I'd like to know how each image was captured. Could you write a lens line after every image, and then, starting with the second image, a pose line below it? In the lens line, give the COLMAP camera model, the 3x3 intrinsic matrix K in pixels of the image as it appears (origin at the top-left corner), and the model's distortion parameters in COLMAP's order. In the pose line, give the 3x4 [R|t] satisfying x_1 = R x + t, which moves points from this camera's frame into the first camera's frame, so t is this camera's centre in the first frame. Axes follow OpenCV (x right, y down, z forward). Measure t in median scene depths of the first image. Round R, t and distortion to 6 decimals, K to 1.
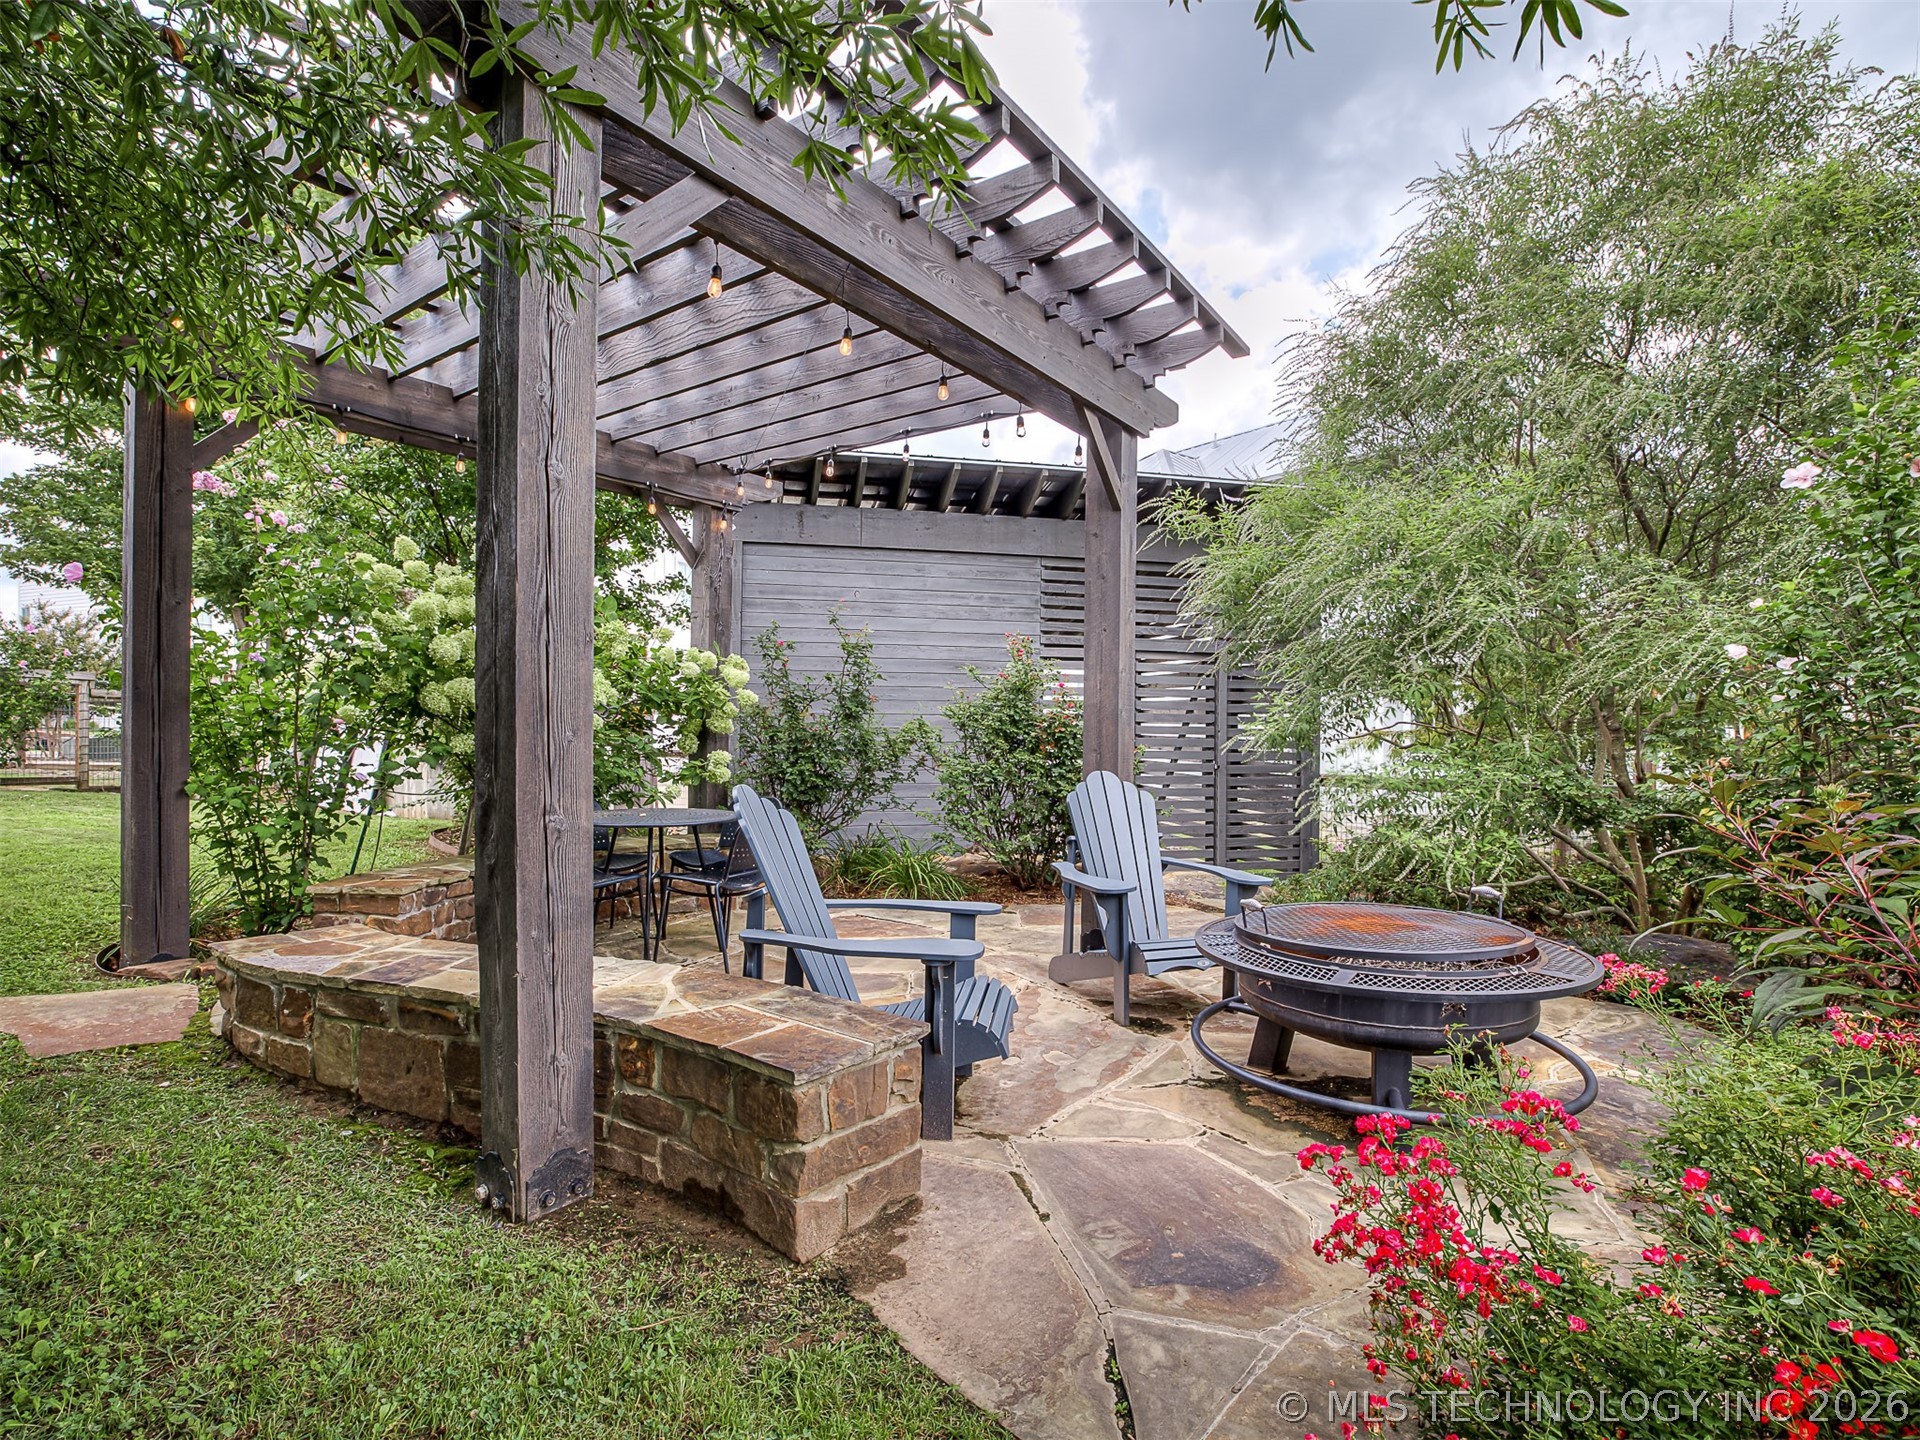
lens RADIAL K [[923.2, 0, 961.6], [0, 923.2, 726.7], [0, 0, 1]] dist [-0.046349, 0.017966]
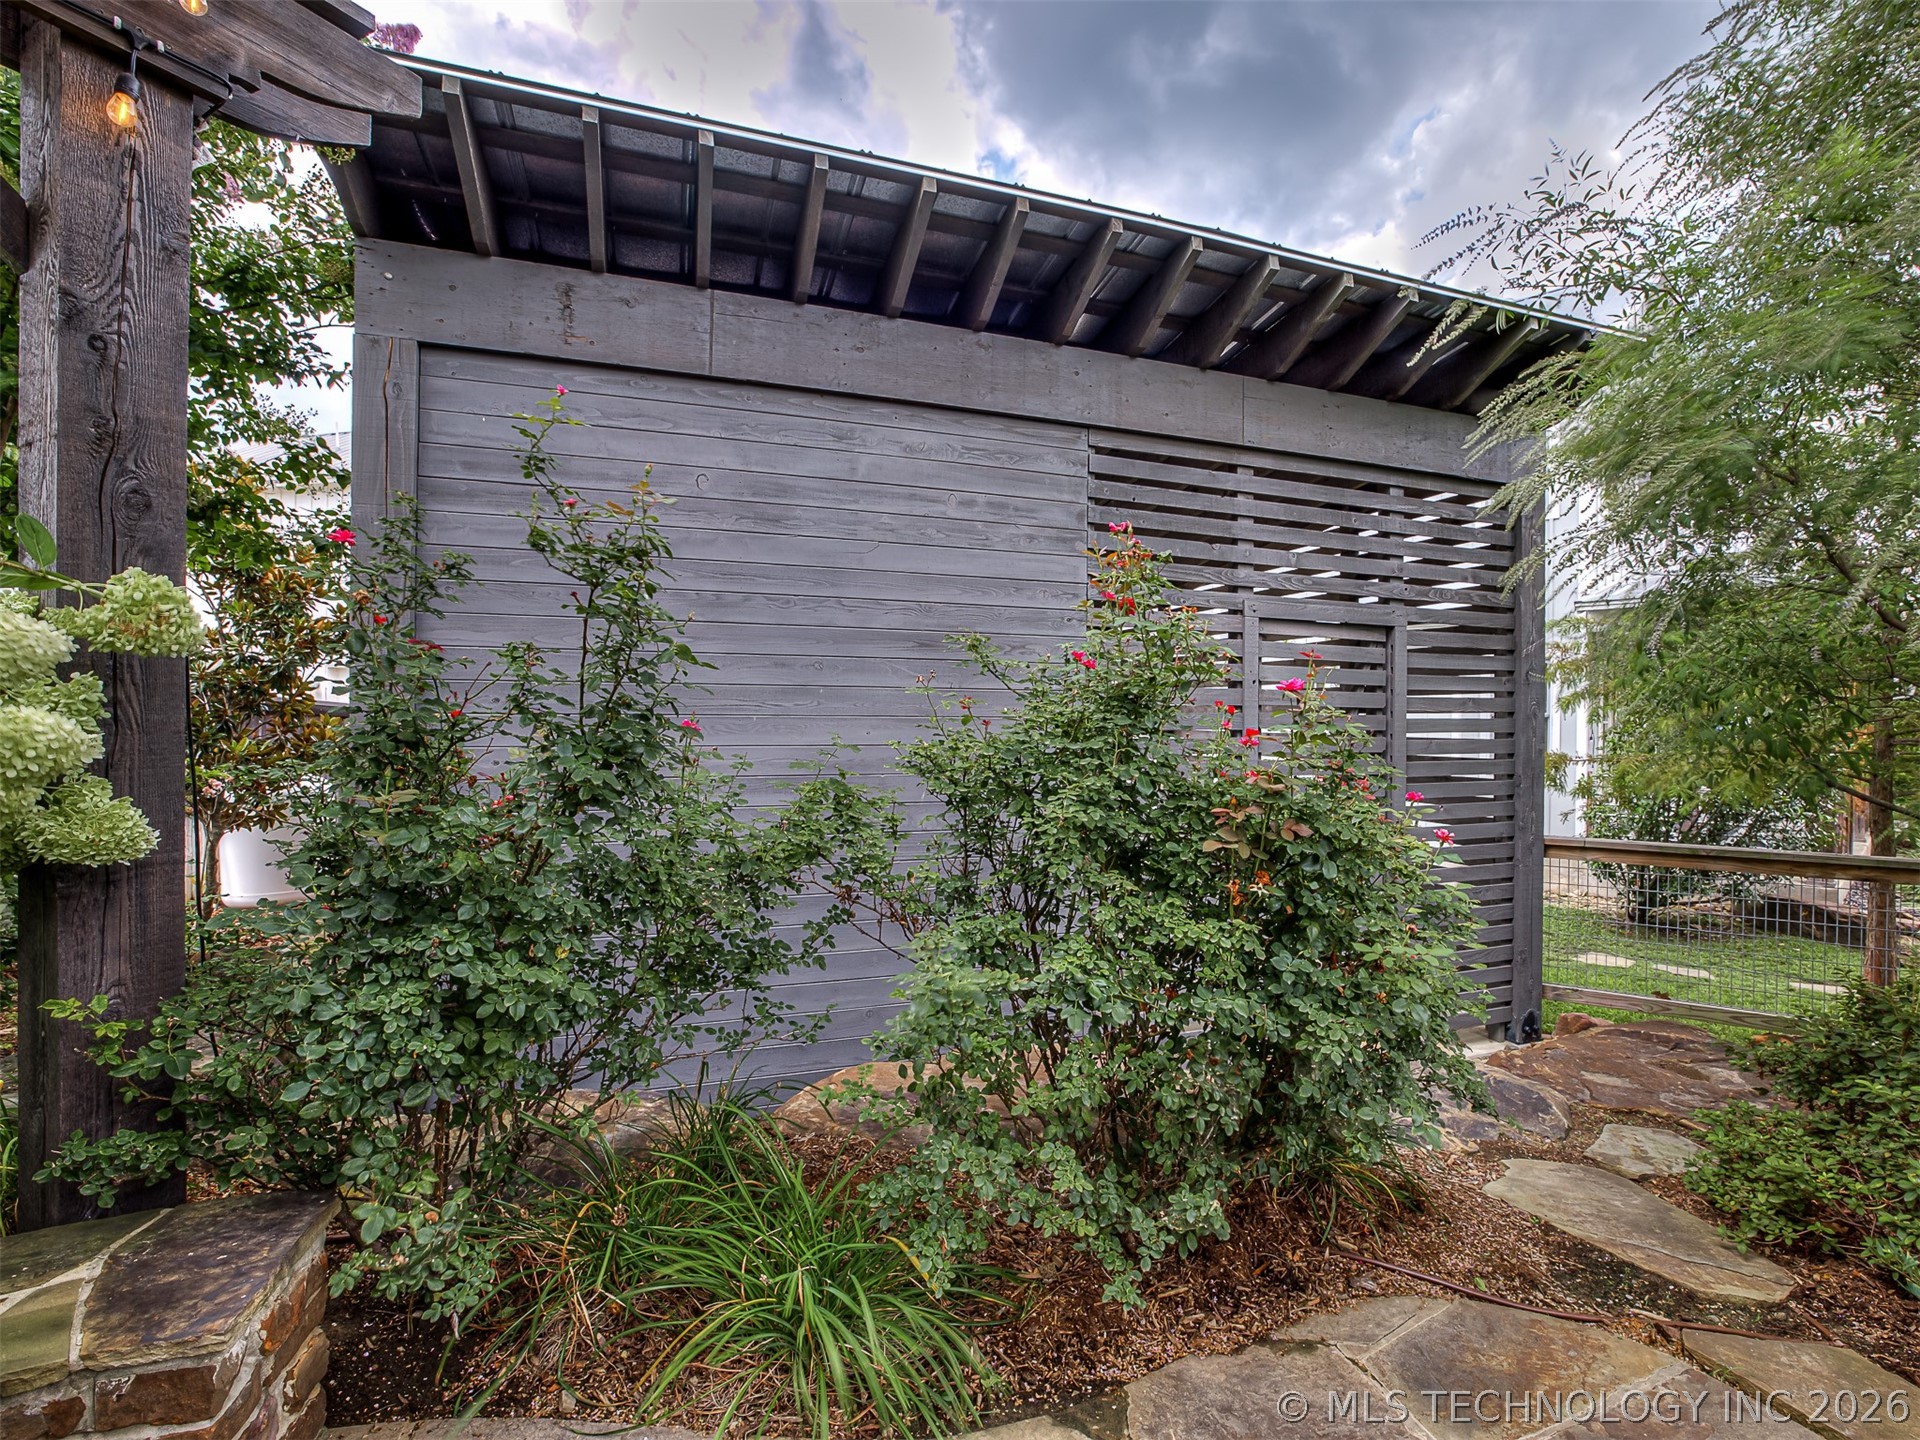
lens RADIAL K [[923.2, 0, 961.6], [0, 923.2, 726.7], [0, 0, 1]] dist [-0.046349, 0.017966]
pose [[0.997820, -0.004458, 0.065845, -0.020773], [0.004618, 0.999987, -0.002292, -0.027549], [-0.065834, 0.002591, 0.997827, 0.660184]]
